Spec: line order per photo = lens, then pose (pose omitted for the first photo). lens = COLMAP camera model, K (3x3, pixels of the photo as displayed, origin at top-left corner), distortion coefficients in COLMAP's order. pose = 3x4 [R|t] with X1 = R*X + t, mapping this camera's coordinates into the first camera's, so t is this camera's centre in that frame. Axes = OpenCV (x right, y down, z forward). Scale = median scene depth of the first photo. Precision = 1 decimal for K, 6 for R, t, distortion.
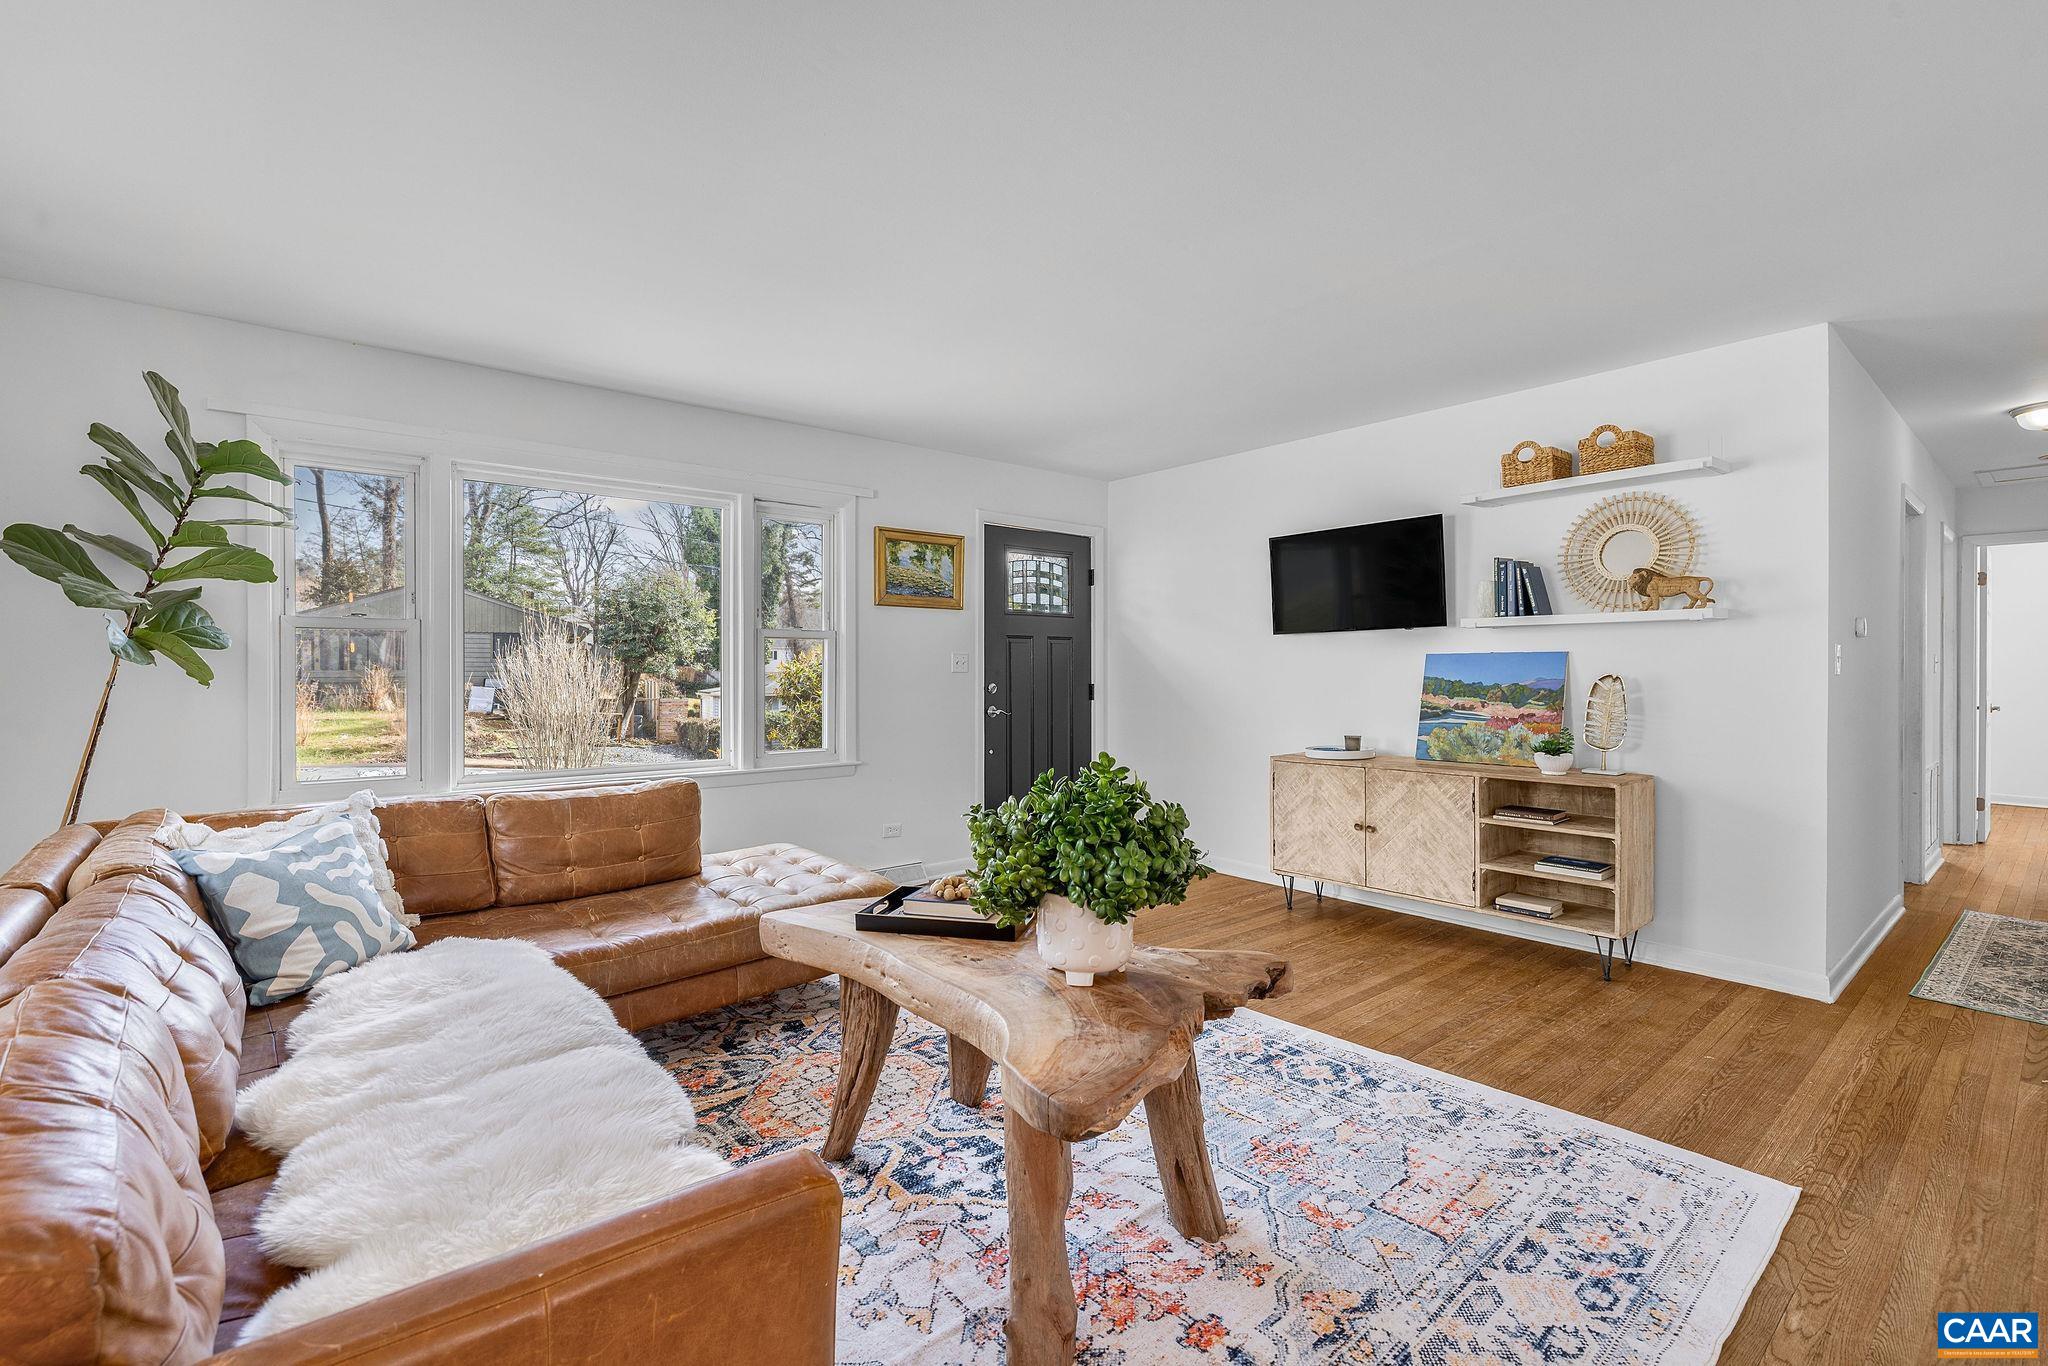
lens RADIAL K [[895.4, 0, 1024.0], [0, 895.4, 683.0], [0, 0, 1]] dist [-0.001376, -0.000056]
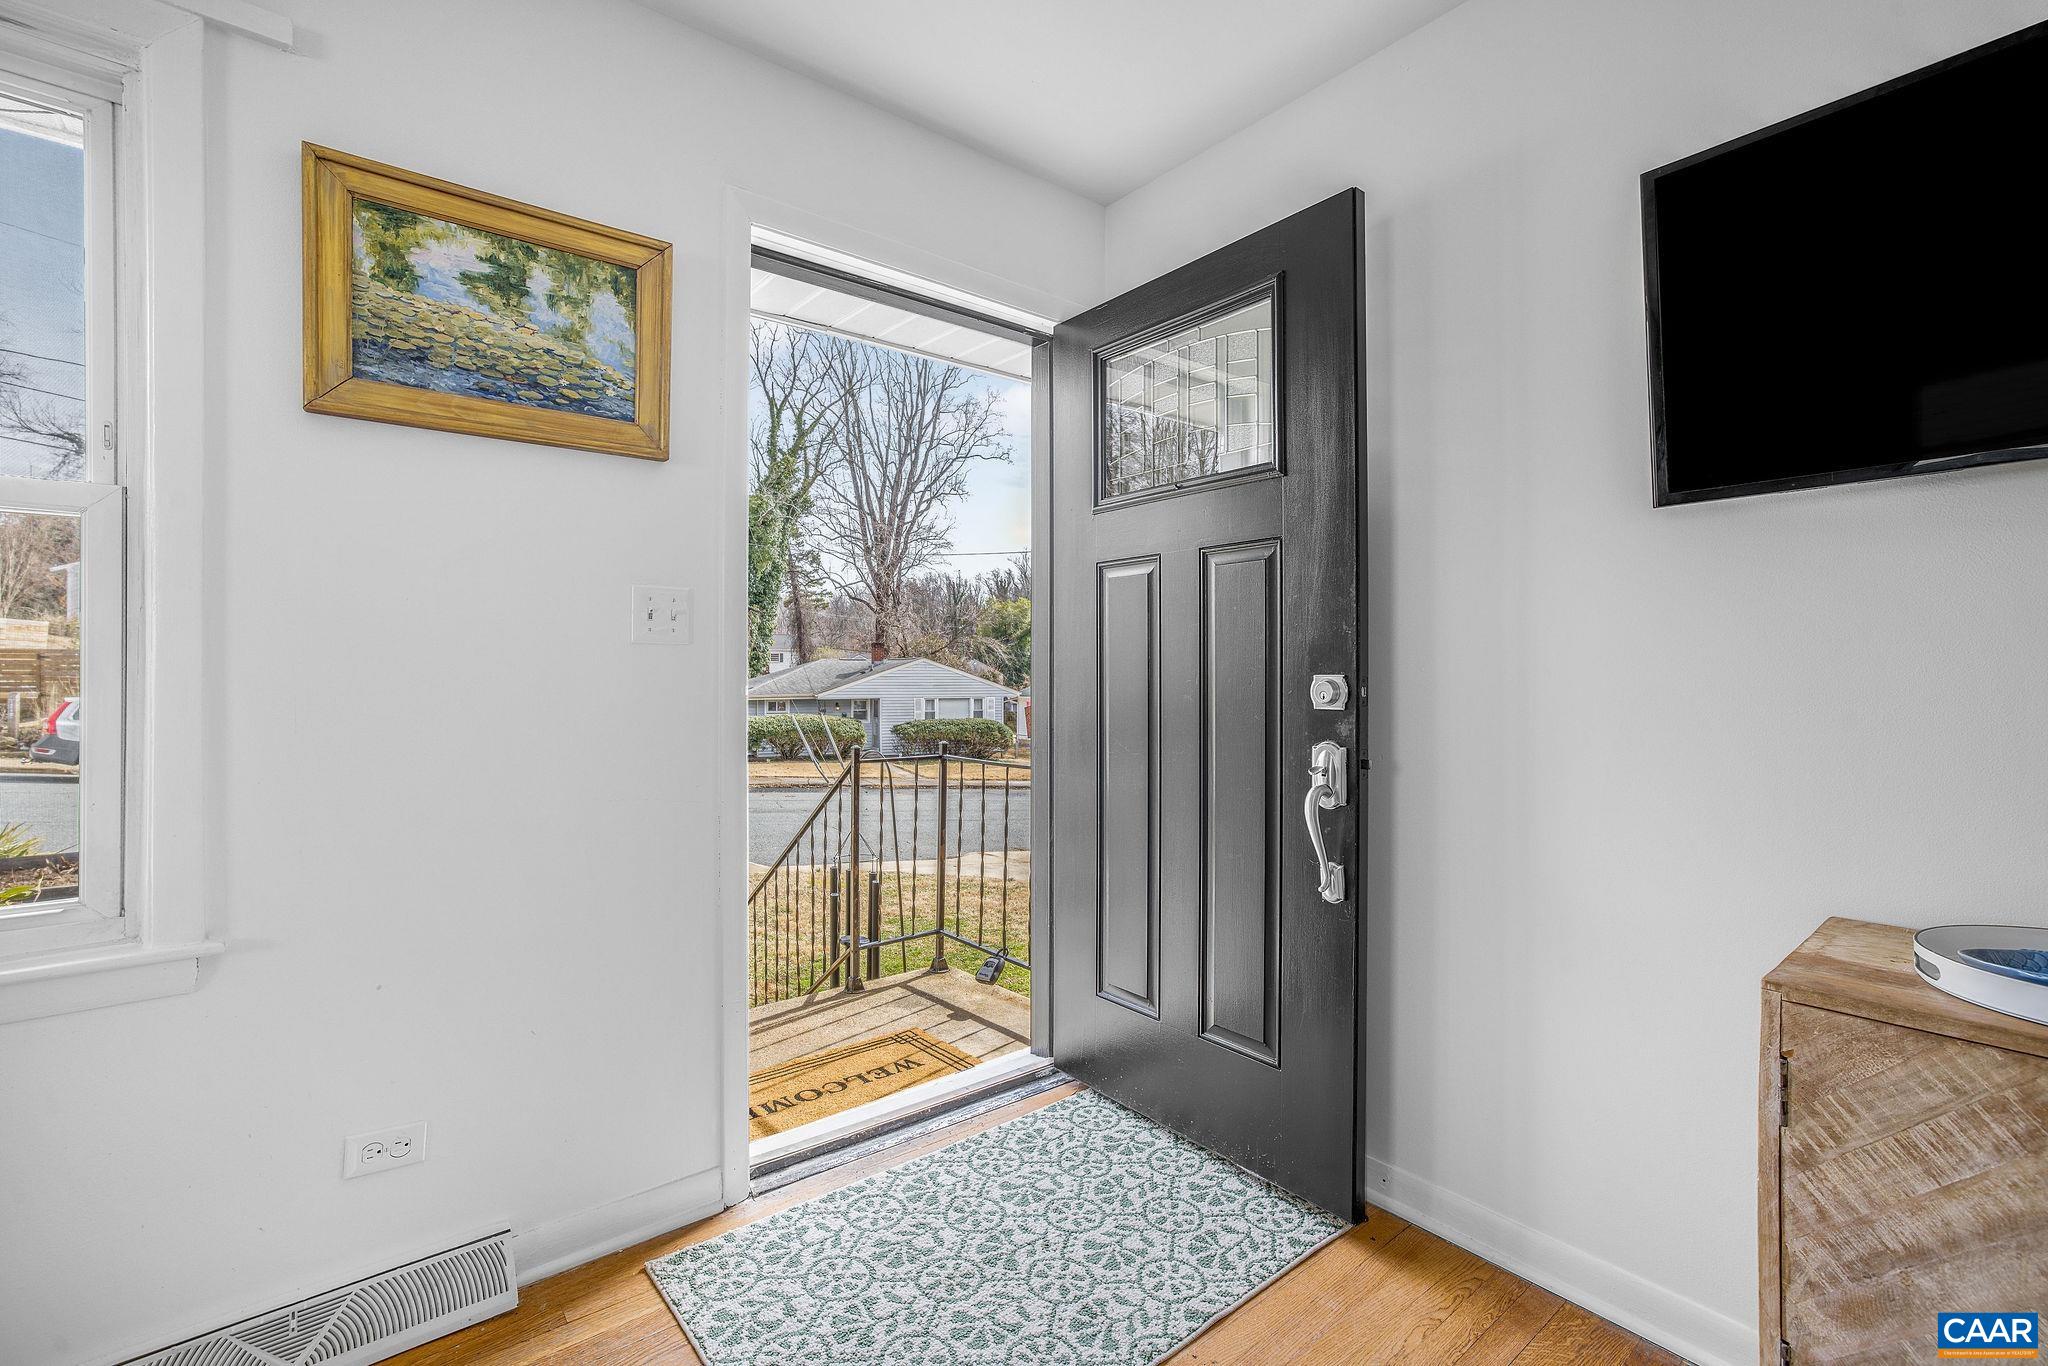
lens RADIAL K [[895.4, 0, 1024.0], [0, 895.4, 683.0], [0, 0, 1]] dist [-0.001376, -0.000056]
pose [[0.999735, -0.001367, -0.022983, 0.077835], [0.001268, 0.999990, -0.004296, 0.005617], [0.022988, 0.004266, 0.999727, 0.681329]]
